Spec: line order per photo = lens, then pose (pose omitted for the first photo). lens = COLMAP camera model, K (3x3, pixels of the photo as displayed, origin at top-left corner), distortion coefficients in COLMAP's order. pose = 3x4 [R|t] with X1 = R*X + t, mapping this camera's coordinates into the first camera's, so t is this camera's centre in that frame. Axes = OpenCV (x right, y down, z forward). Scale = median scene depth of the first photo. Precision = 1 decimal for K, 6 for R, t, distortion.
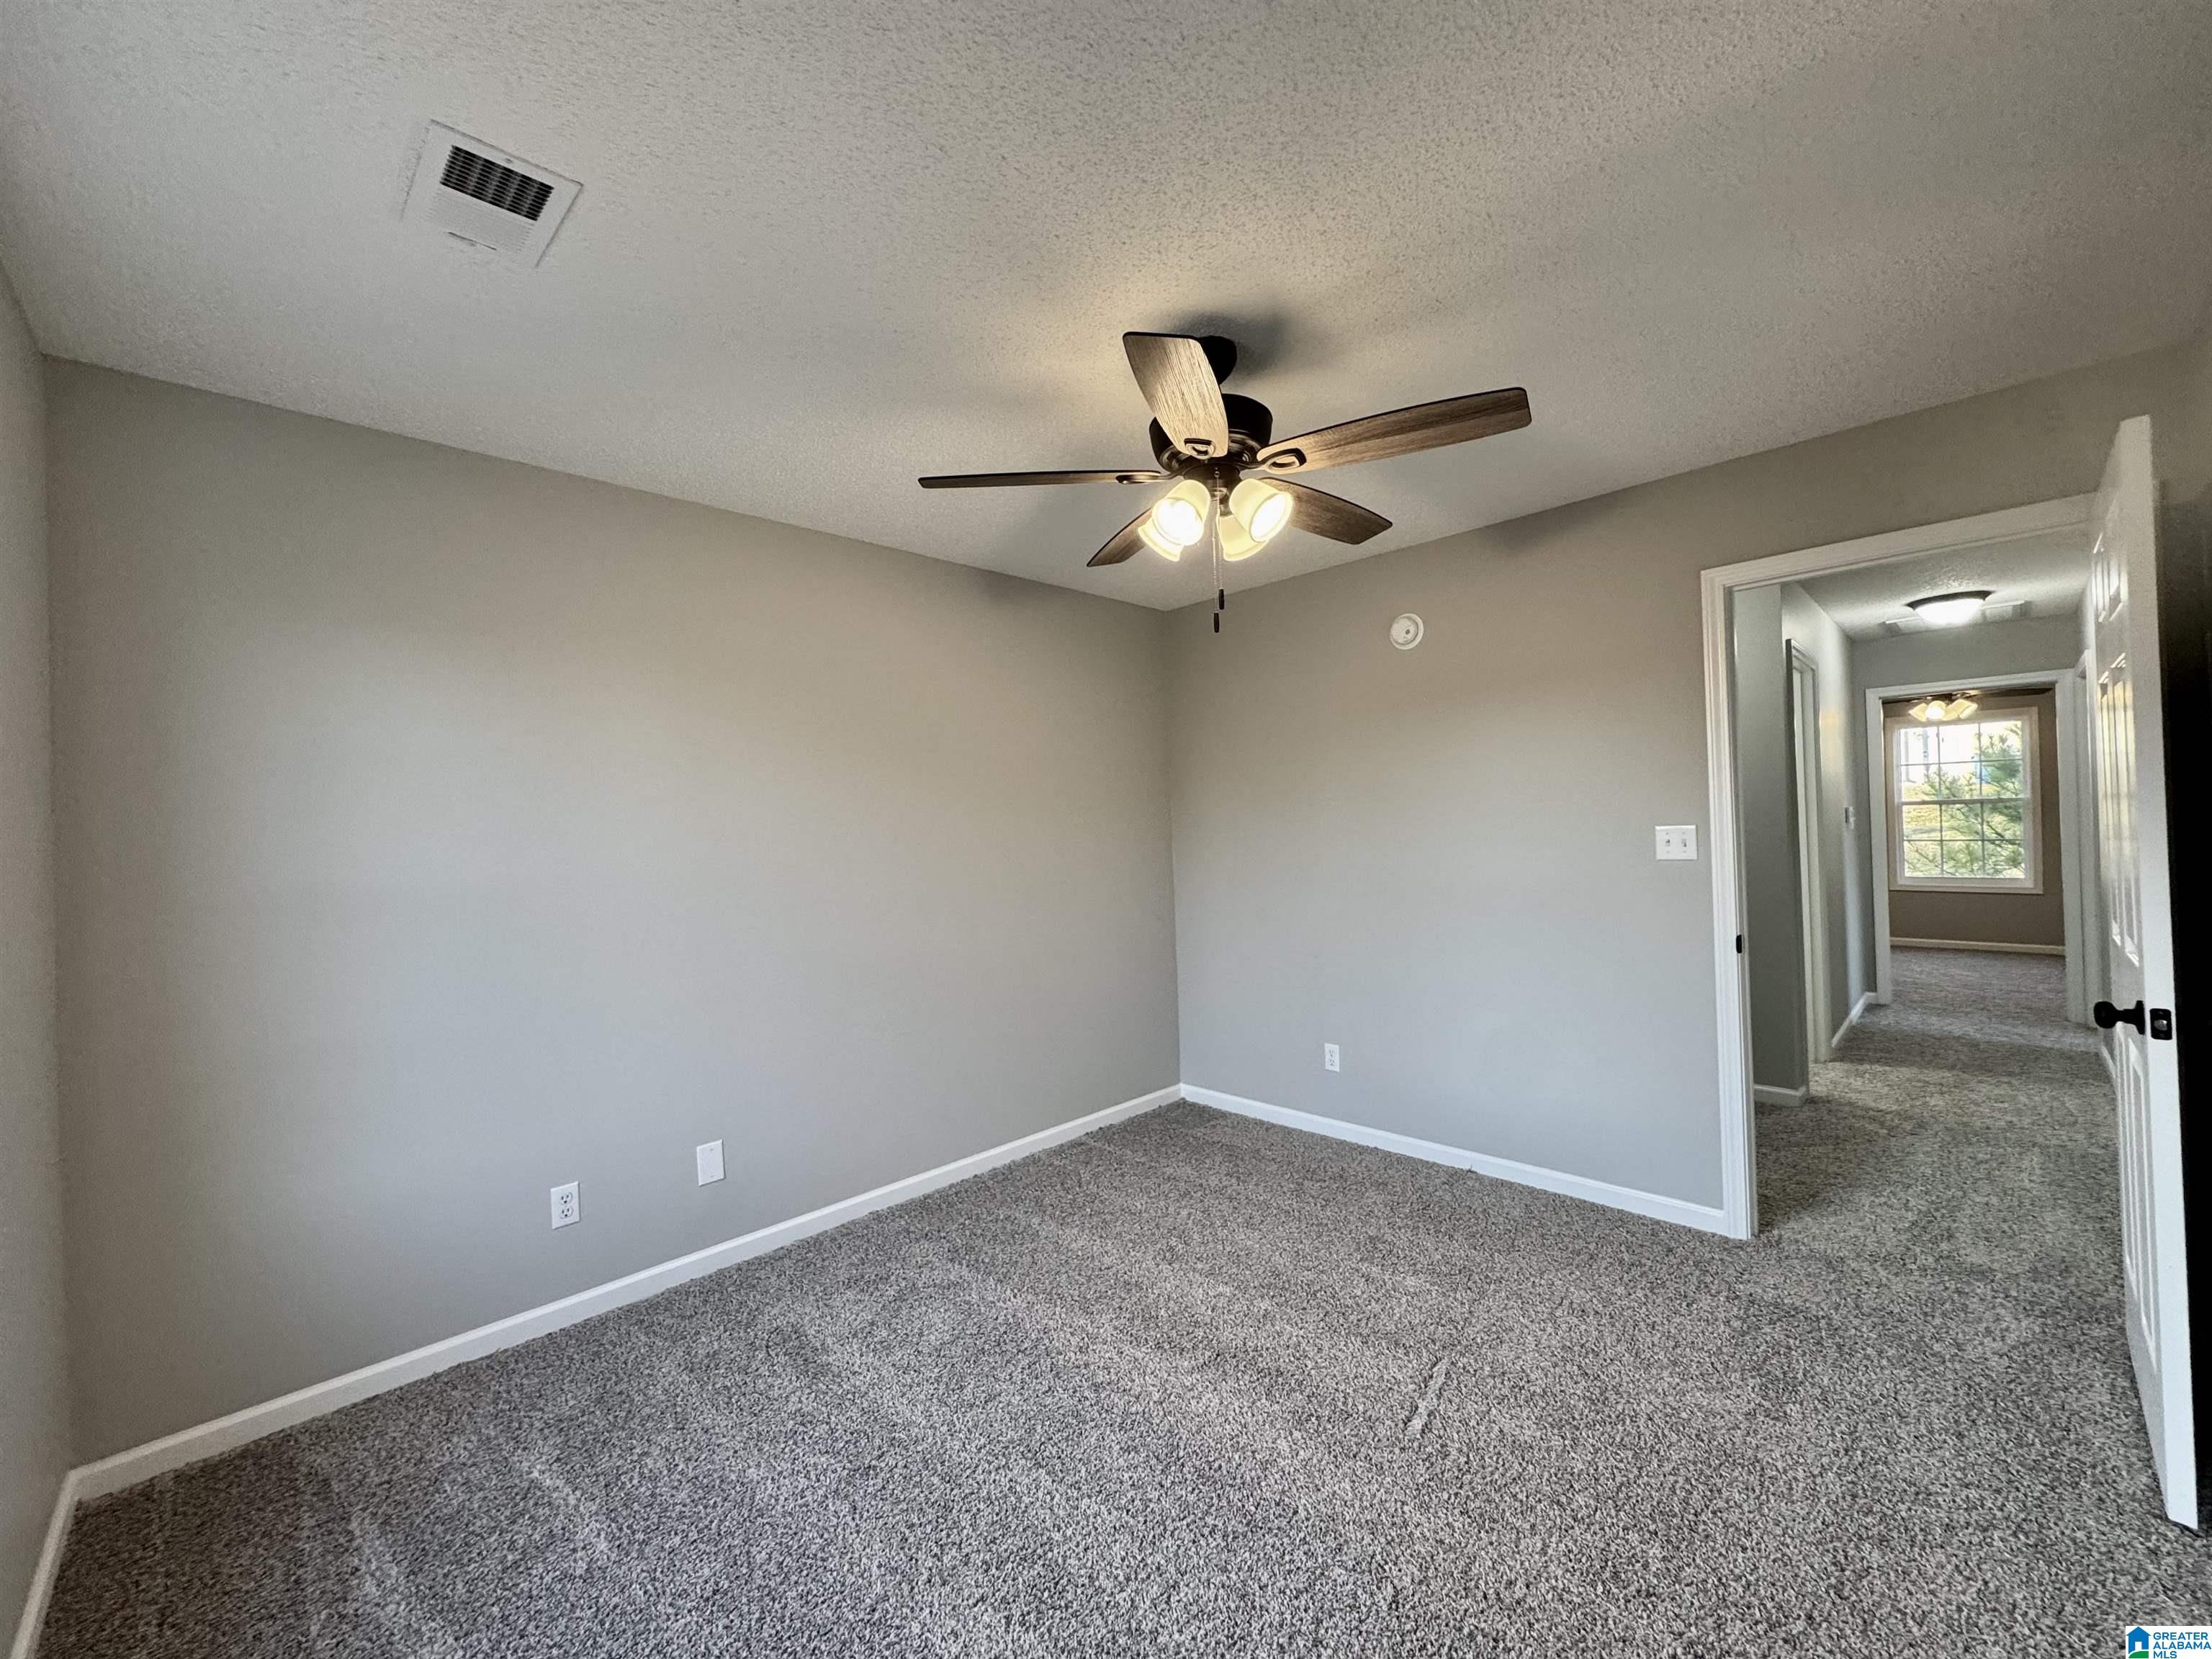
lens RADIAL K [[905.7, 0, 1106.0], [0, 905.7, 829.5], [0, 0, 1]] dist [-0.001750, 0.000435]
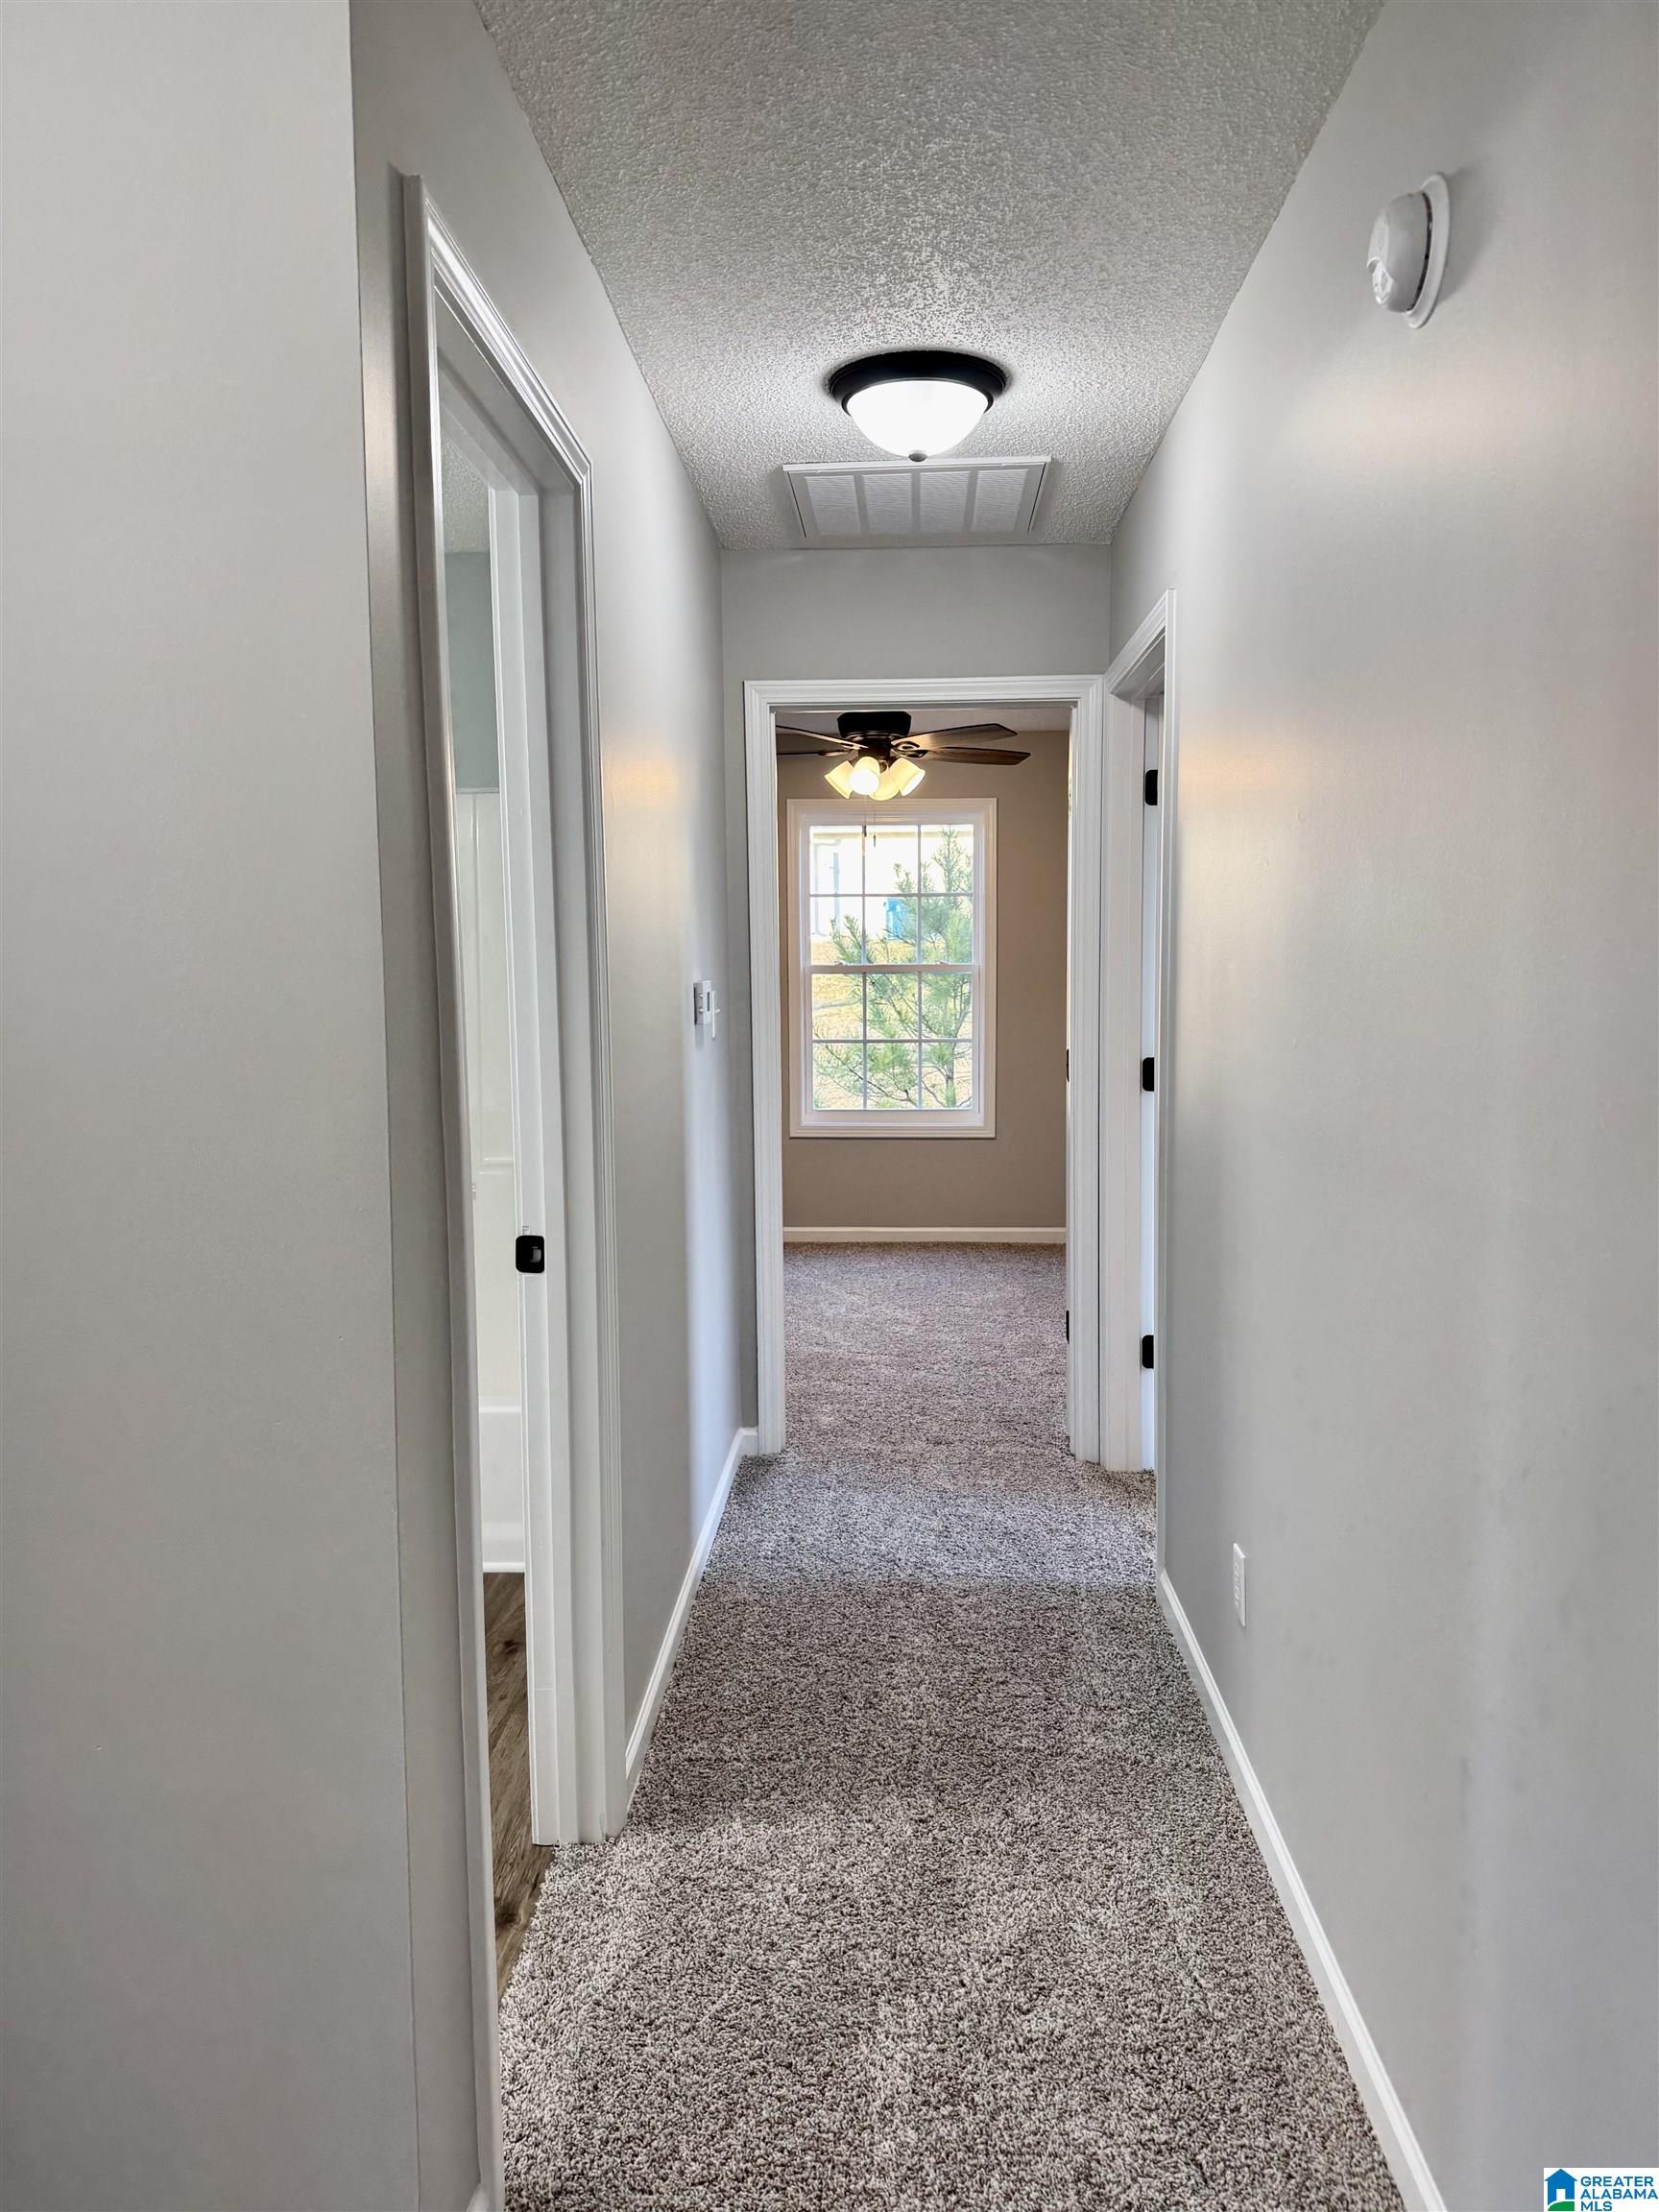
lens RADIAL K [[1514.5, 0, 824.3], [0, 1514.5, 1061.8], [0, 0, 1]] dist [0.003591, -0.097749]
pose [[0.744574, -0.018262, 0.667290, 0.349853], [-0.013195, 0.999028, 0.042065, -0.014579], [-0.667409, -0.040125, 0.743609, 0.396708]]
